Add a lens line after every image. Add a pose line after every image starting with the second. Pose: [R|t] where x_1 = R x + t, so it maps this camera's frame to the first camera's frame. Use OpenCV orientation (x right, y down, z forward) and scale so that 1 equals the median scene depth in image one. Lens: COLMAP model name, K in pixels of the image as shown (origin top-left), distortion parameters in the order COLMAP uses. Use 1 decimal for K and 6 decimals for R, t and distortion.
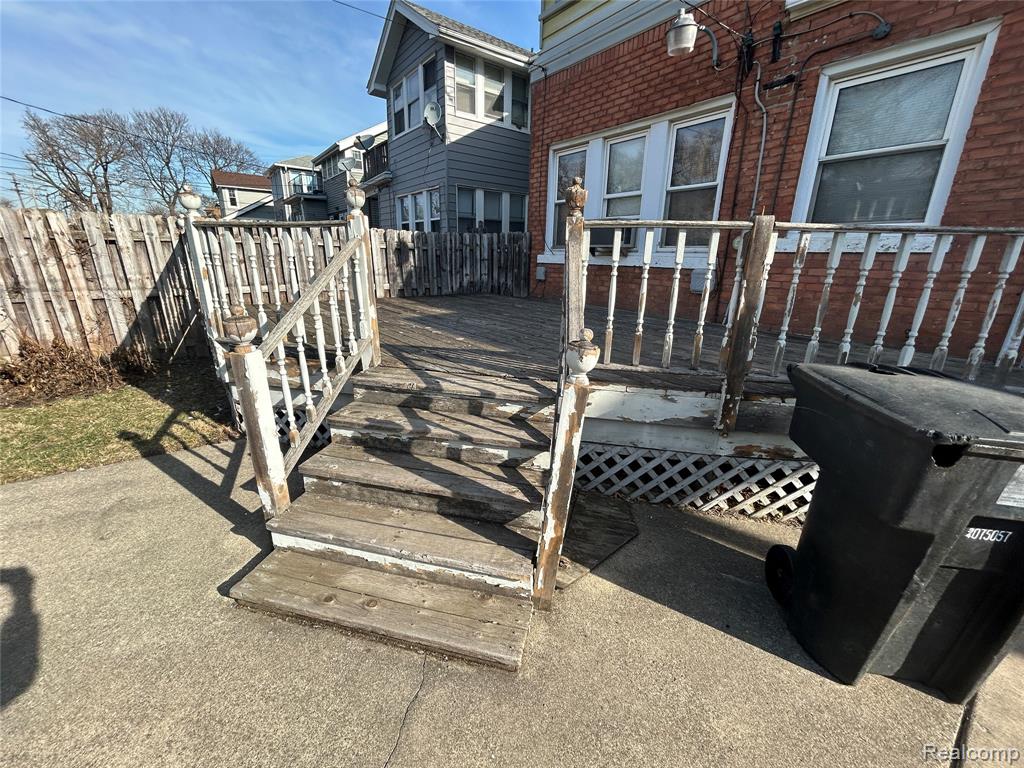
lens RADIAL K [[411.8, 0, 510.4], [0, 411.8, 382.7], [0, 0, 1]] dist [-0.000413, 0.000257]
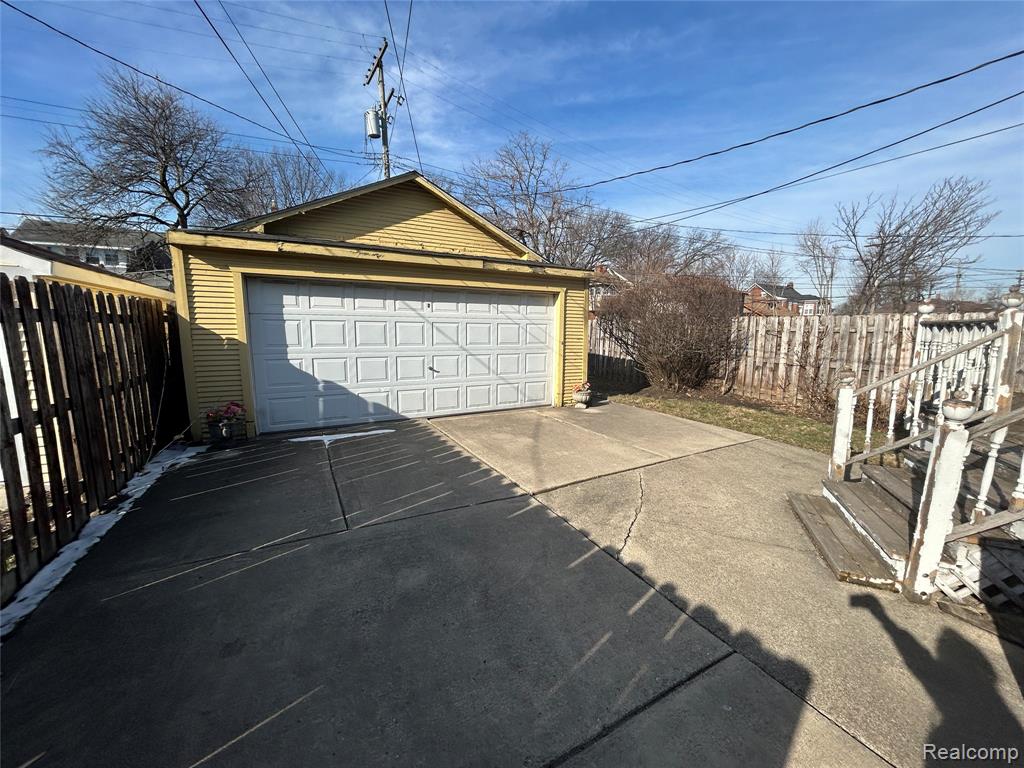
lens RADIAL K [[411.8, 0, 510.4], [0, 411.8, 382.7], [0, 0, 1]] dist [-0.000413, 0.000257]
pose [[-0.153835, 0.112497, -0.981672, 0.386301], [-0.307735, 0.938631, 0.155789, 0.019355], [0.938954, 0.326061, -0.109775, -0.076389]]
